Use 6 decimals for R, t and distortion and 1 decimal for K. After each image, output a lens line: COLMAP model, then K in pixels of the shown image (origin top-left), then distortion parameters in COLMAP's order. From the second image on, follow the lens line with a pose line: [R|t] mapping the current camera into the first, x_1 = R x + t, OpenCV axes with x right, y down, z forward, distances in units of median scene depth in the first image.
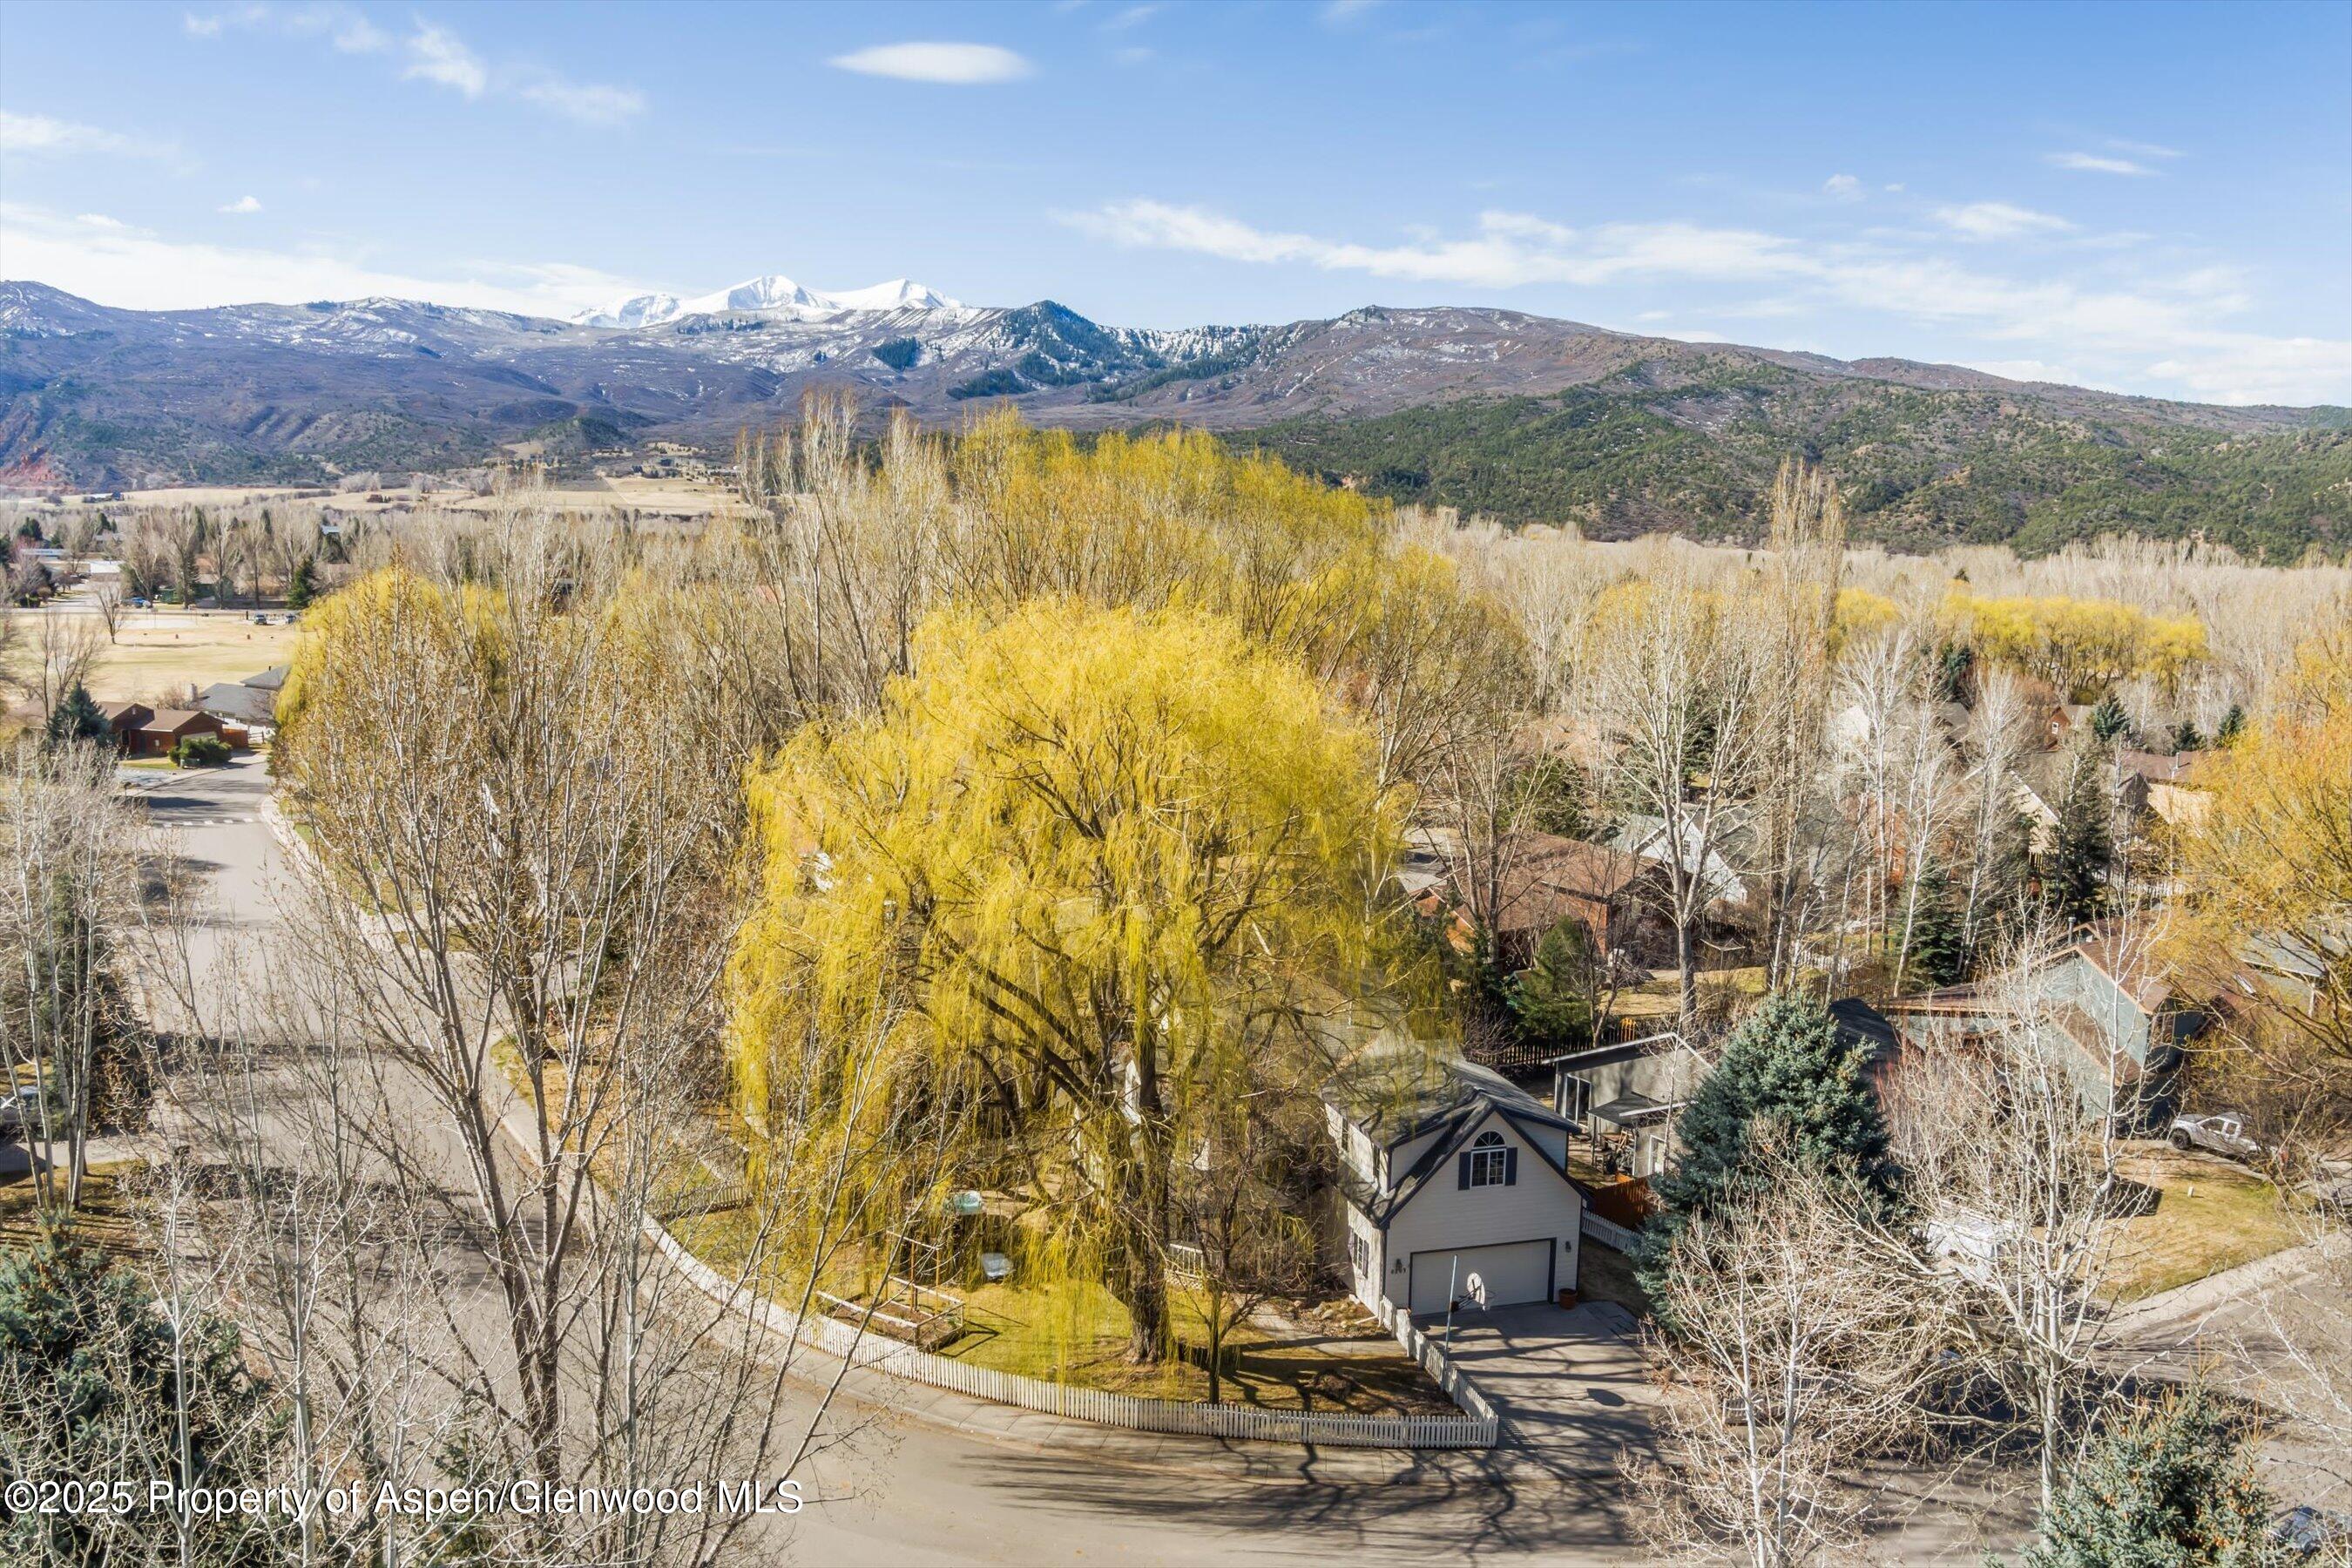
lens RADIAL K [[1867.7, 0, 1176.0], [0, 1867.7, 784.0], [0, 0, 1]] dist [-0.078853, 0.002495]
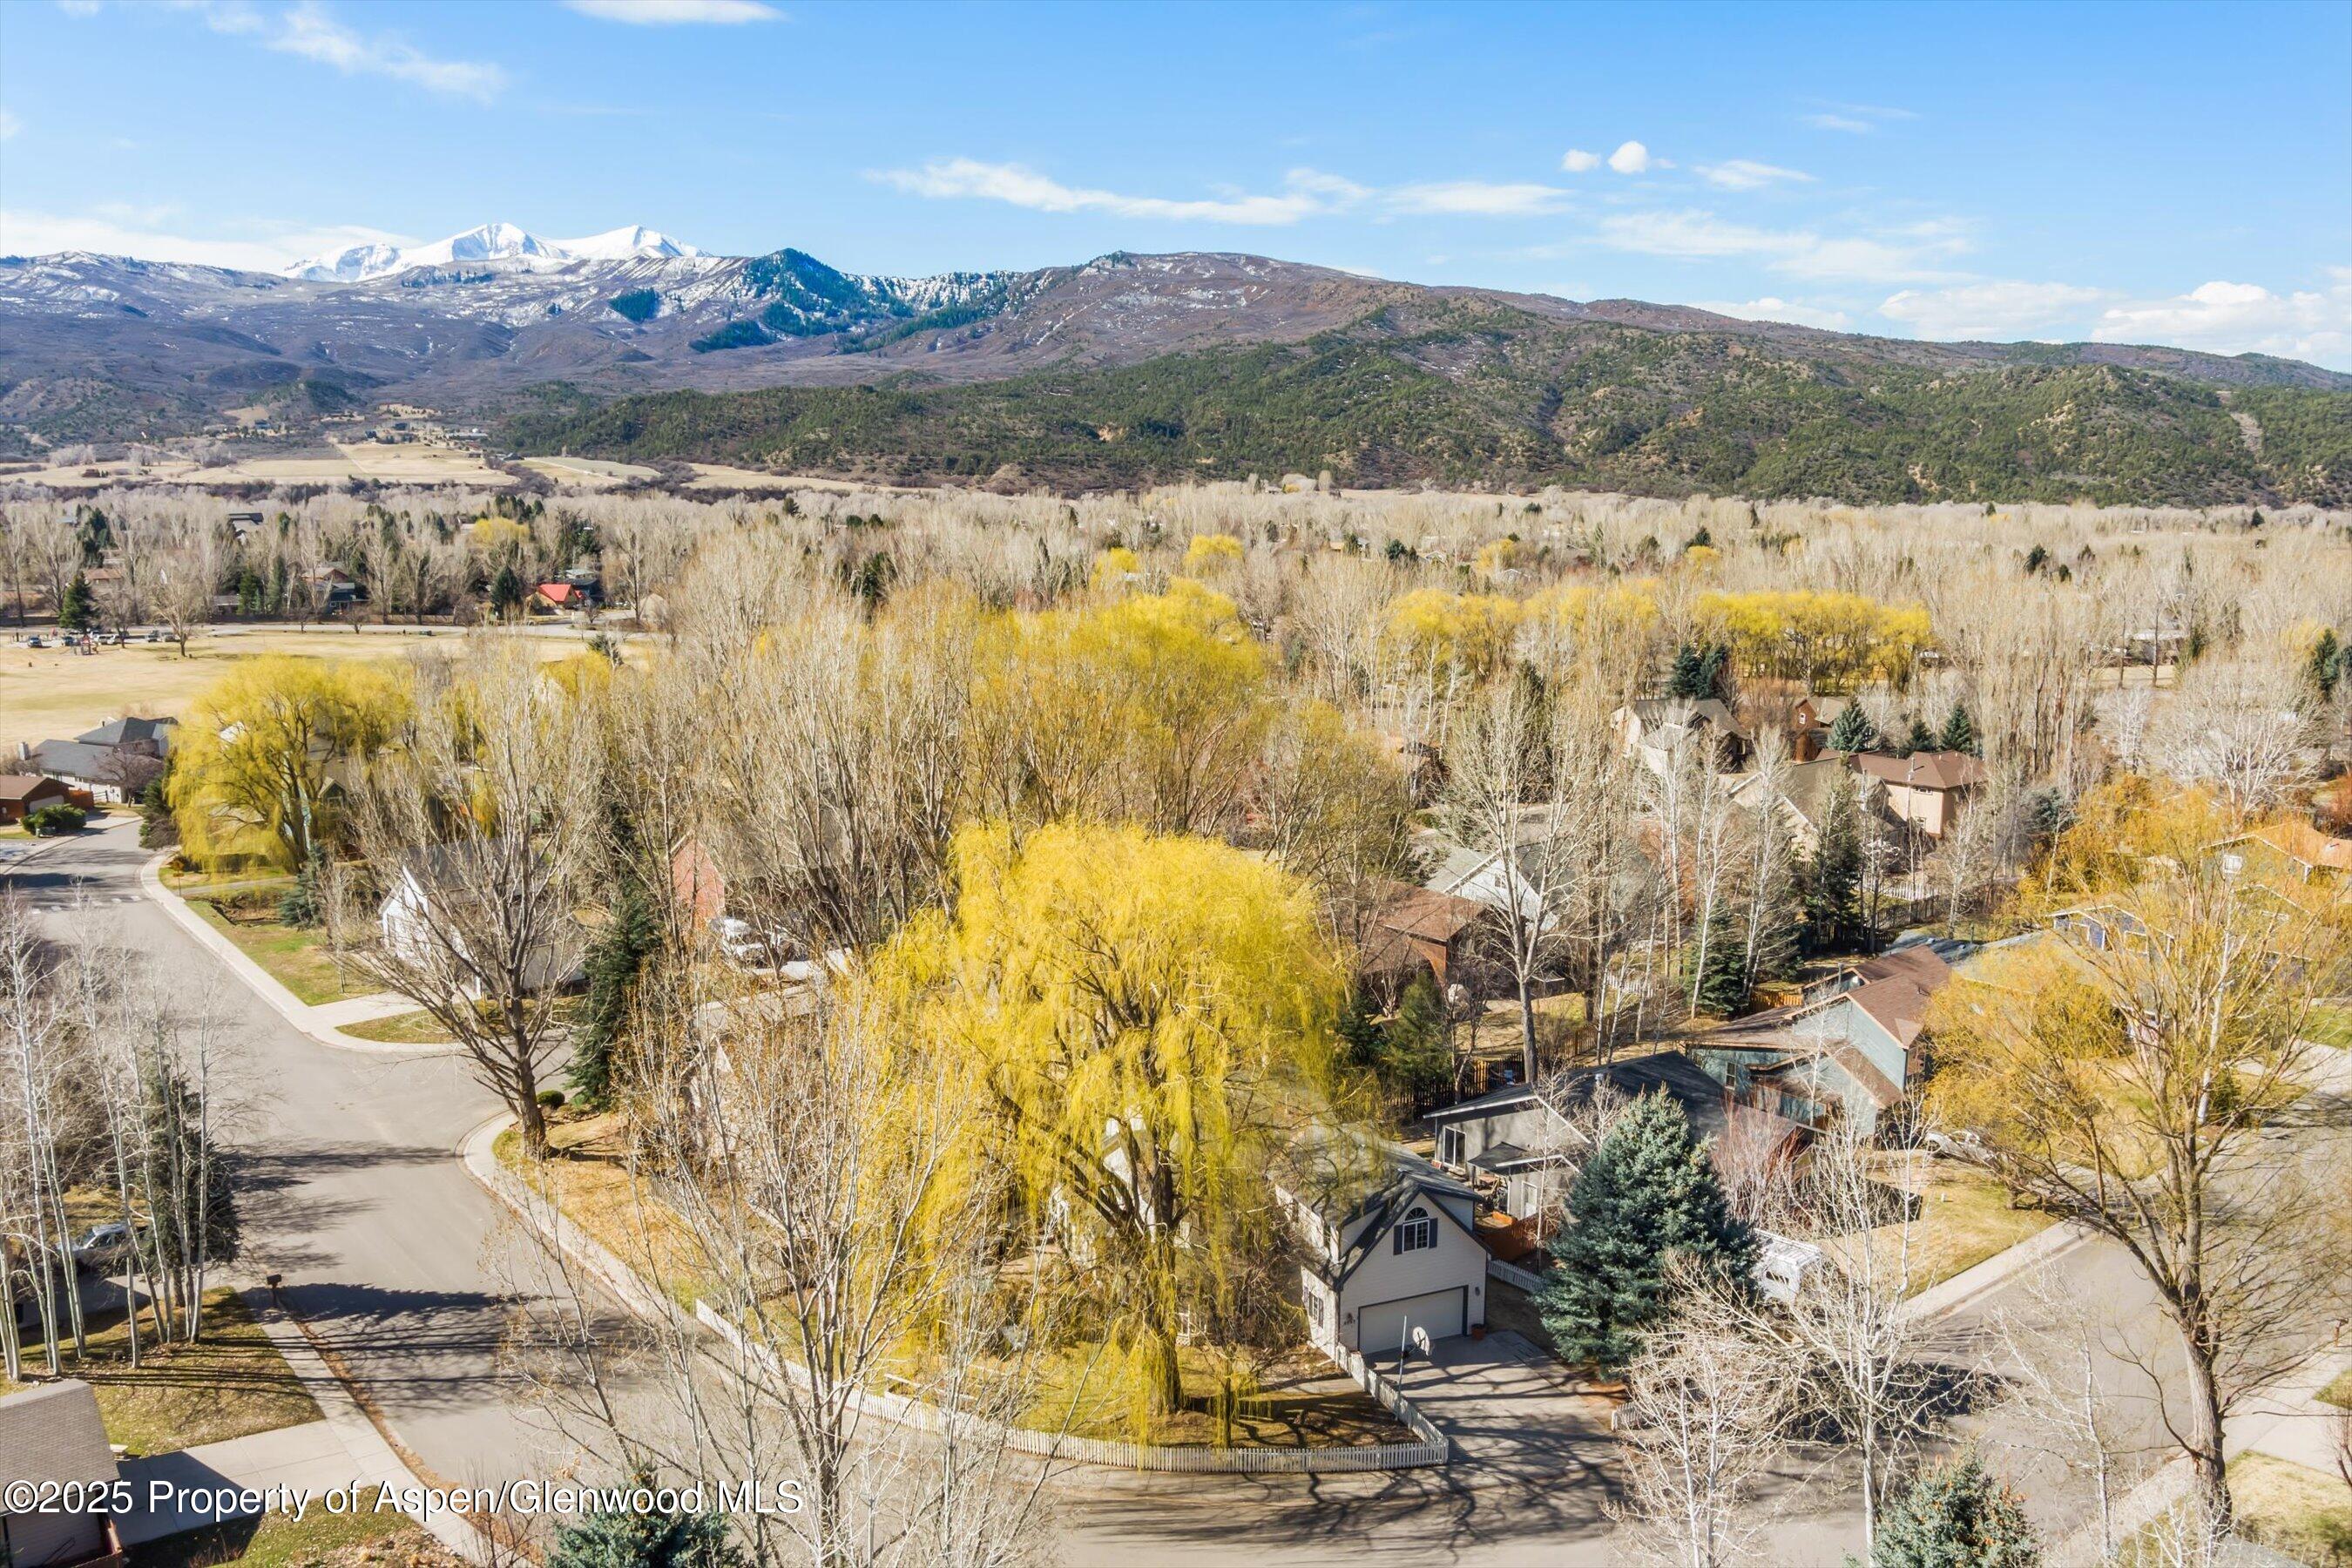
lens RADIAL K [[1867.7, 0, 1176.0], [0, 1867.7, 784.0], [0, 0, 1]] dist [-0.078853, 0.002495]
pose [[0.991161, -0.039730, 0.126577, -0.142225], [0.035970, 0.998845, 0.031857, -0.146207], [-0.127697, -0.027022, 0.991445, -0.225469]]
